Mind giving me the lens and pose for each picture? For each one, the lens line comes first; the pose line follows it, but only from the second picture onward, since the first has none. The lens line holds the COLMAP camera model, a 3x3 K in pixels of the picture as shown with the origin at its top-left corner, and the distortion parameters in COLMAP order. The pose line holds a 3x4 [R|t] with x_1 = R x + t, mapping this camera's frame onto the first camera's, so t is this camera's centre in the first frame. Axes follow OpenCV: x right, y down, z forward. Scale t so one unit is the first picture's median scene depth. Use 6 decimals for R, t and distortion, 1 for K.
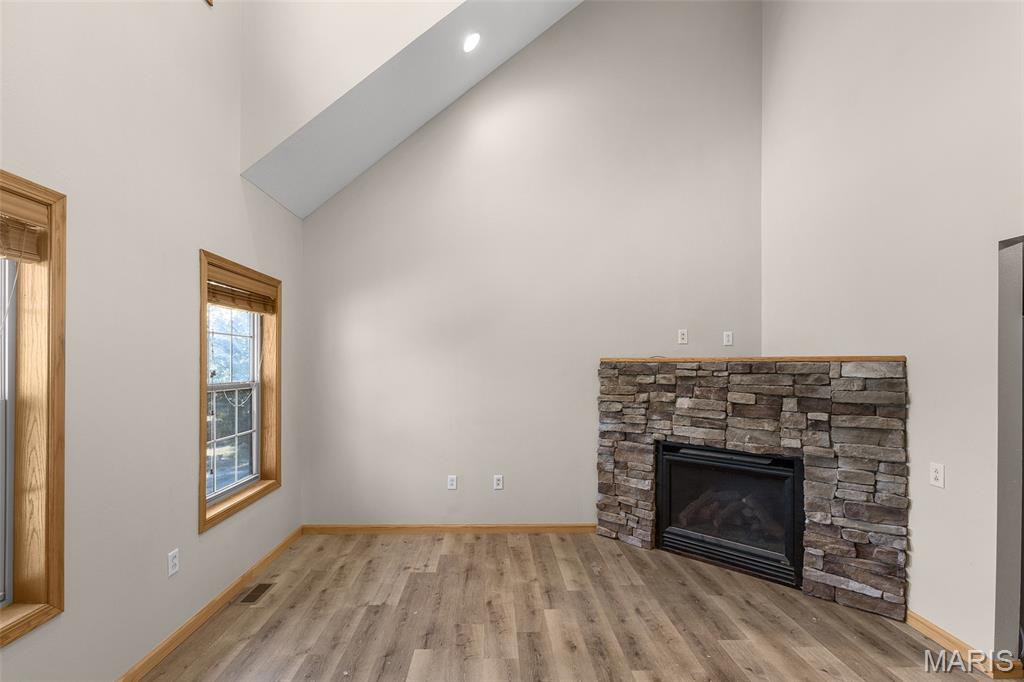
lens RADIAL K [[469.0, 0, 492.9], [0, 469.0, 364.2], [0, 0, 1]] dist [-0.012303, 0.006817]
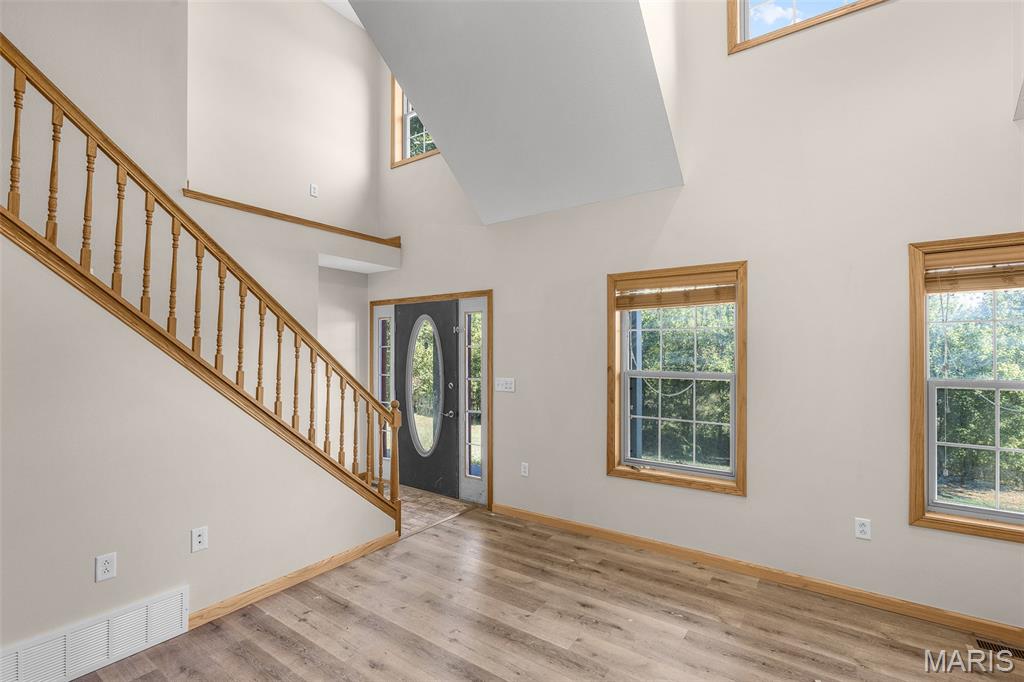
lens RADIAL K [[469.0, 0, 505.9], [0, 469.0, 344.6], [0, 0, 1]] dist [-0.012303, 0.006817]
pose [[-0.589996, -0.017088, -0.807226, 0.623980], [-0.002600, 0.999811, -0.019264, -0.005092], [0.807402, -0.009267, -0.589929, 0.781392]]
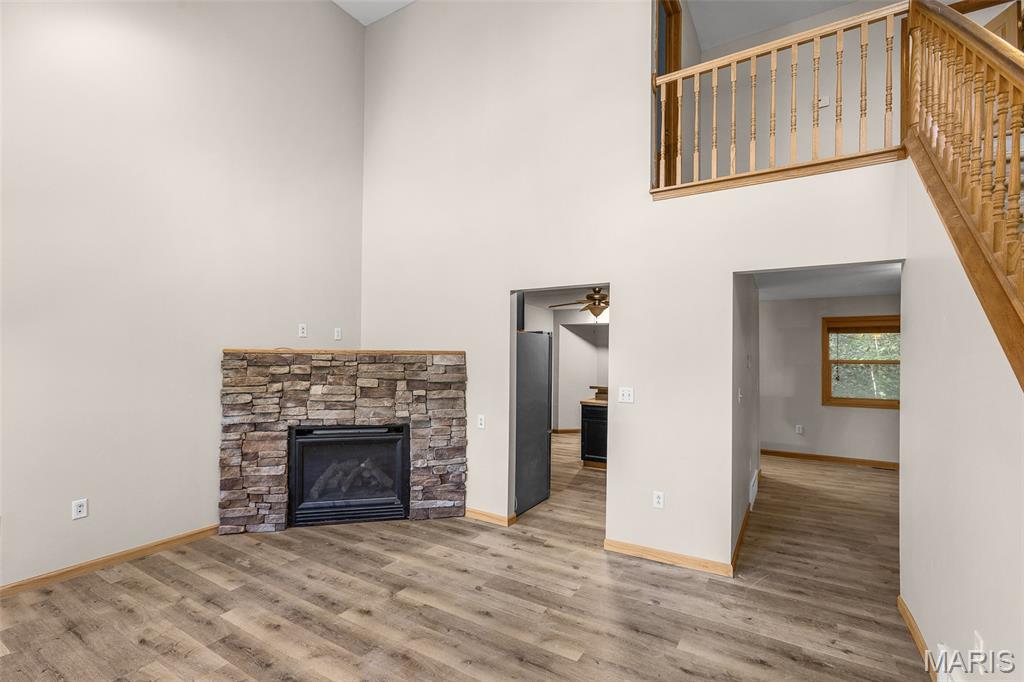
lens RADIAL K [[469.0, 0, 514.0], [0, 469.0, 356.2], [0, 0, 1]] dist [-0.012303, 0.006817]
pose [[0.527364, 0.001648, 0.849638, -0.352725], [-0.006431, 0.999977, 0.002052, -0.004454], [-0.849615, -0.006546, 0.527363, 0.000728]]
